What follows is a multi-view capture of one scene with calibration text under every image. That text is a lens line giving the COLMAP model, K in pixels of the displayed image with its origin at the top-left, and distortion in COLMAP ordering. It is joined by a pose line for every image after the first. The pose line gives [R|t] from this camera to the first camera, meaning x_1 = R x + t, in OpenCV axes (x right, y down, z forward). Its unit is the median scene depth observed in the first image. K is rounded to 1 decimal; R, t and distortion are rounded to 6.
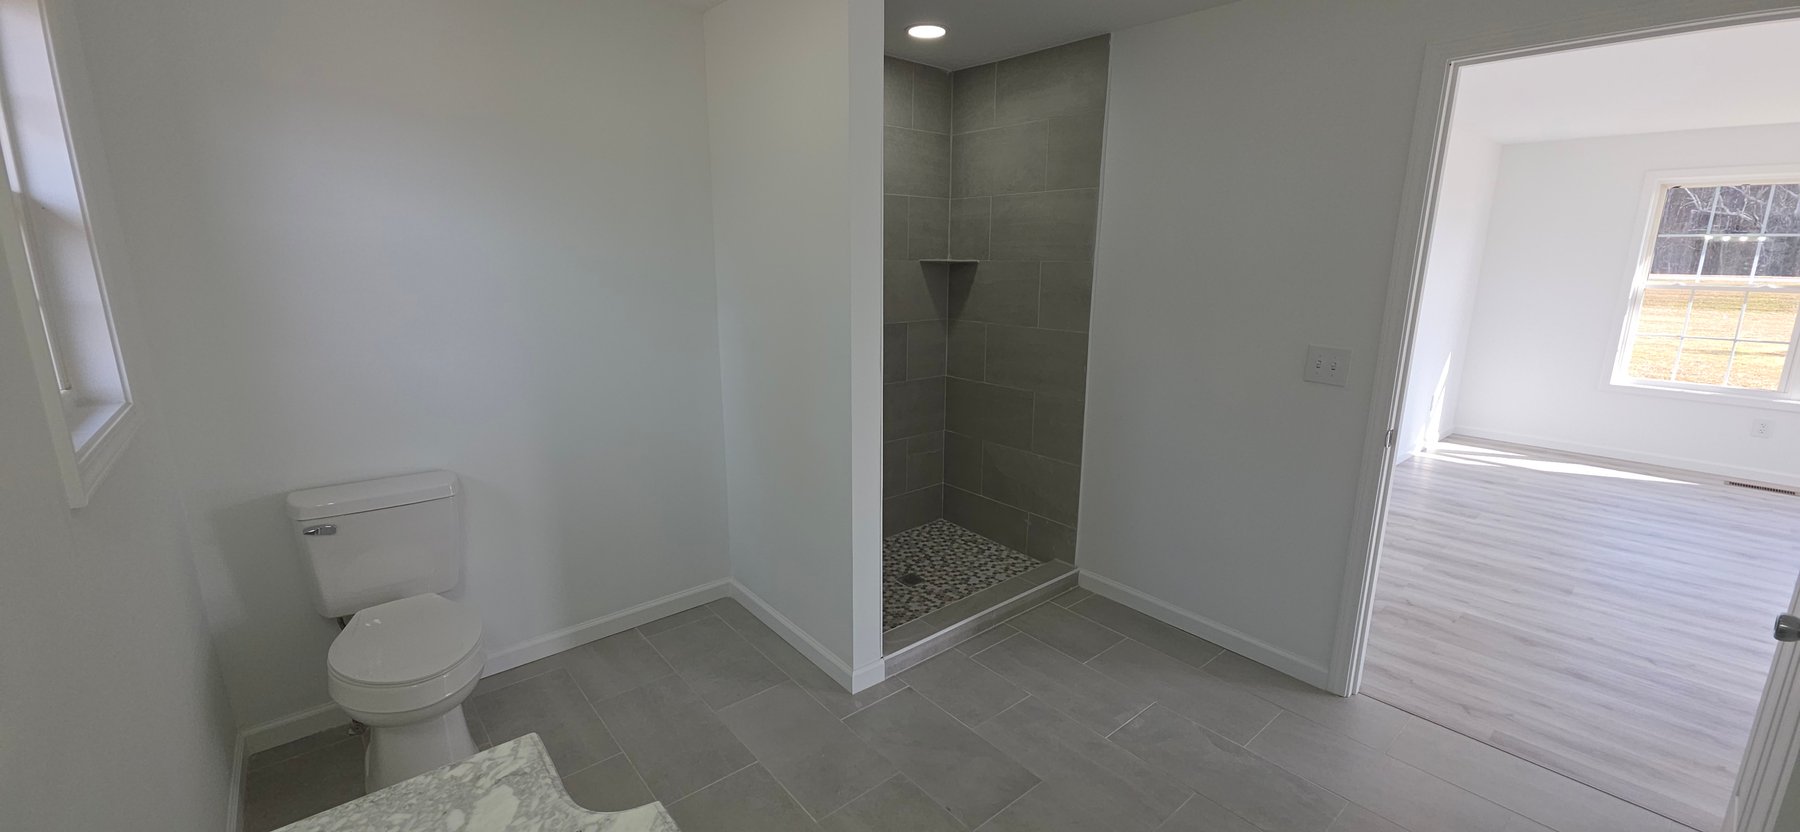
lens RADIAL K [[713.4, 0, 904.9], [0, 713.4, 410.6], [0, 0, 1]] dist [0.006643, -0.002494]
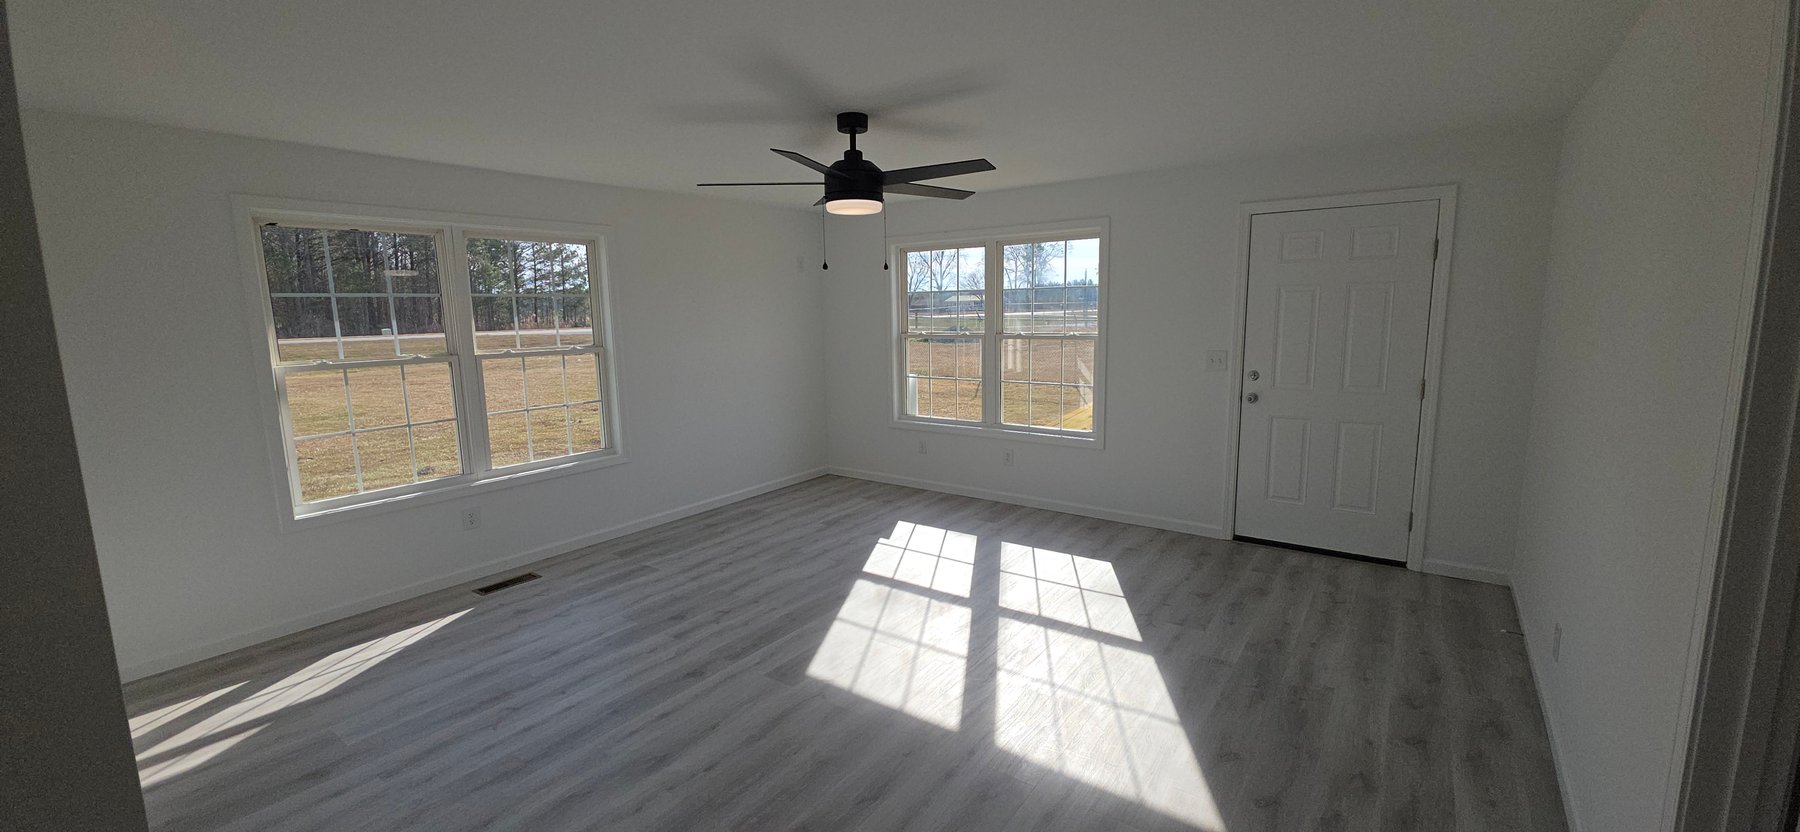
lens RADIAL K [[713.4, 0, 898.0], [0, 713.4, 413.9], [0, 0, 1]] dist [0.006643, -0.002494]
pose [[-0.221102, -0.145844, 0.964284, 0.364389], [0.233784, 0.951999, 0.197591, -0.183956], [-0.946815, 0.269122, -0.176392, 0.816890]]
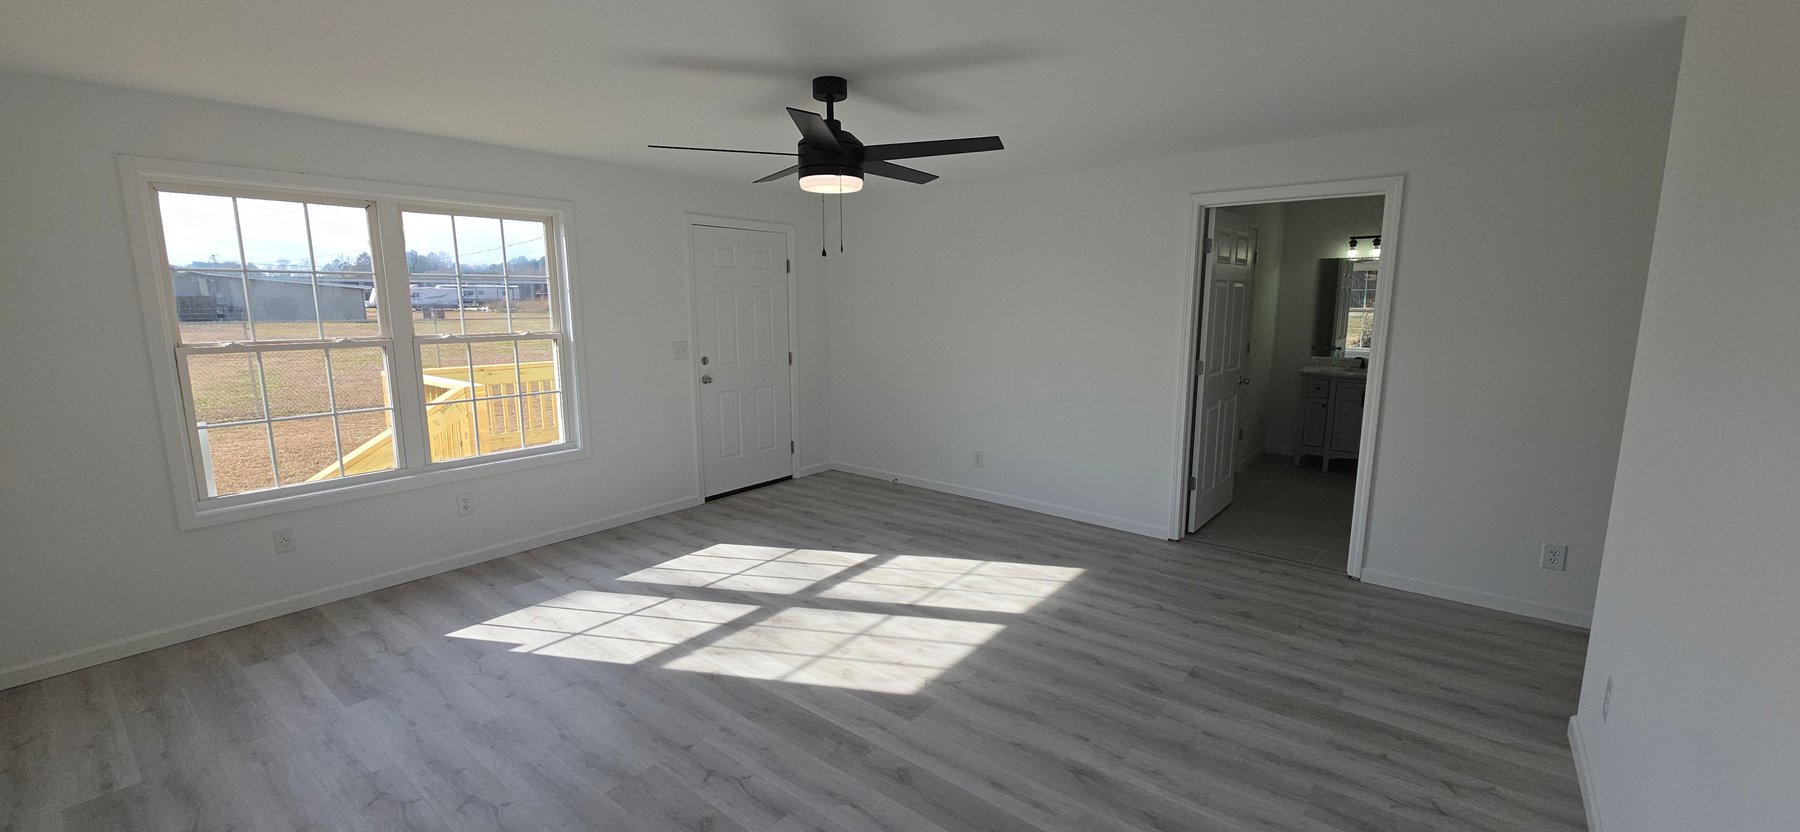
lens RADIAL K [[713.4, 0, 893.0], [0, 713.4, 416.2], [0, 0, 1]] dist [0.006643, -0.002494]
pose [[-0.983455, 0.024646, -0.179470, 1.248895], [-0.045482, 0.925377, 0.376309, -0.314156], [0.175352, 0.378245, -0.908946, 1.403431]]
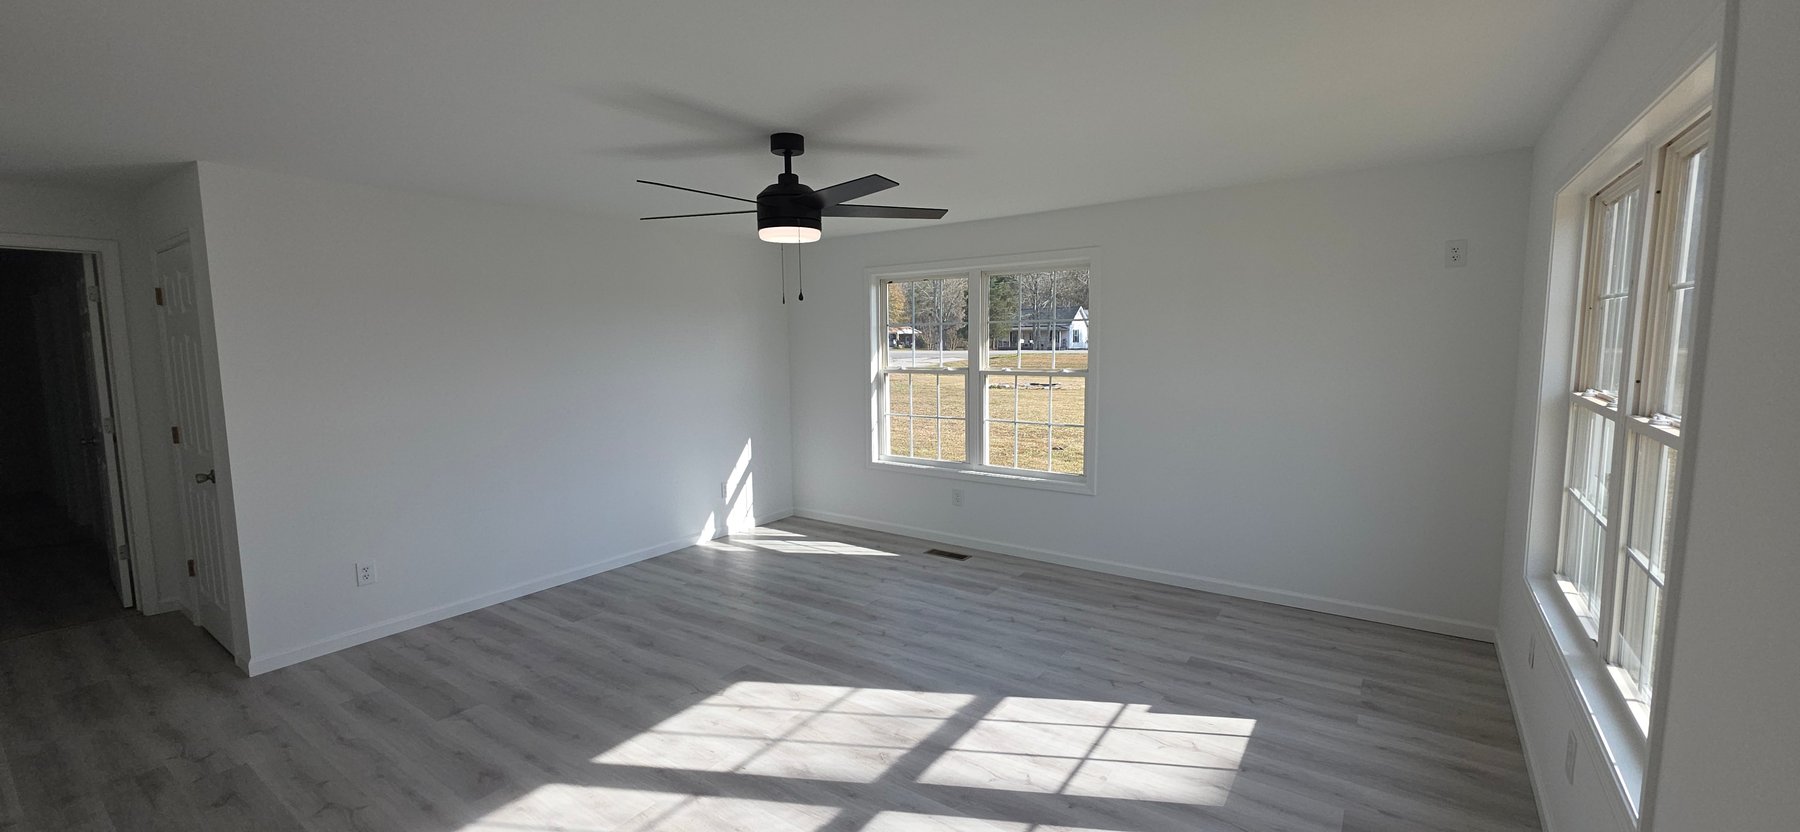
lens RADIAL K [[713.4, 0, 889.6], [0, 713.4, 407.8], [0, 0, 1]] dist [0.006643, -0.002494]
pose [[0.973214, -0.042587, 0.225923, 1.101762], [0.070345, 0.990723, -0.116276, 0.010829], [-0.218875, 0.129054, 0.967181, -0.049099]]
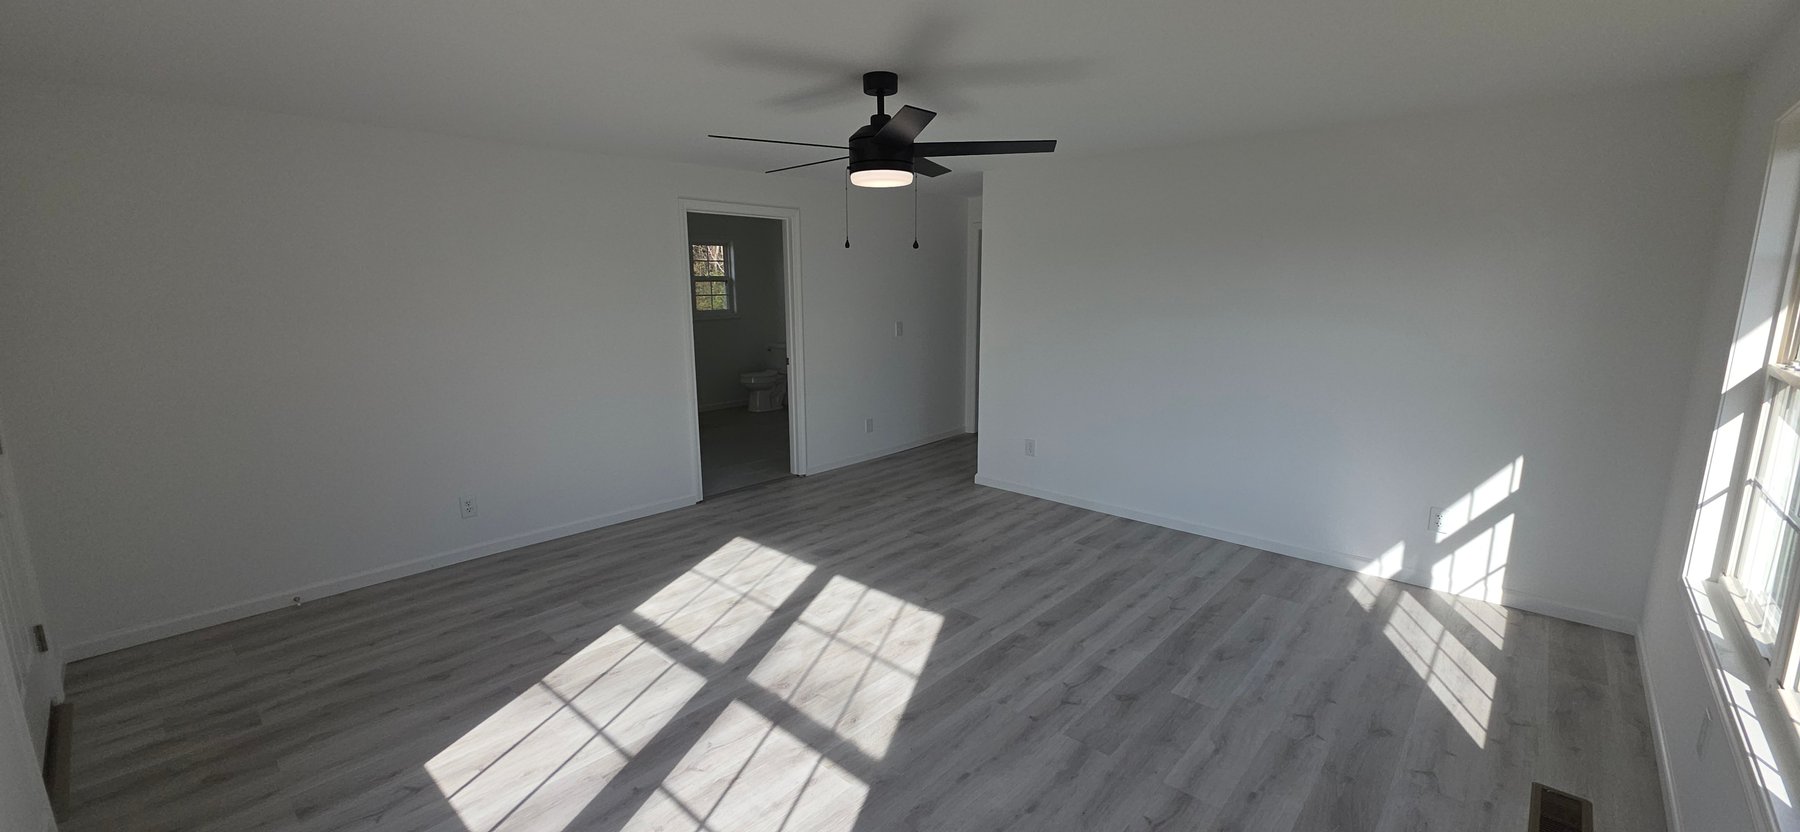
lens RADIAL K [[713.4, 0, 899.5], [0, 713.4, 414.3], [0, 0, 1]] dist [0.006643, -0.002494]
pose [[0.117967, 0.173568, -0.977731, 1.920212], [-0.215142, 0.965687, 0.145472, -0.137108], [0.969432, 0.193190, 0.151261, 0.616364]]
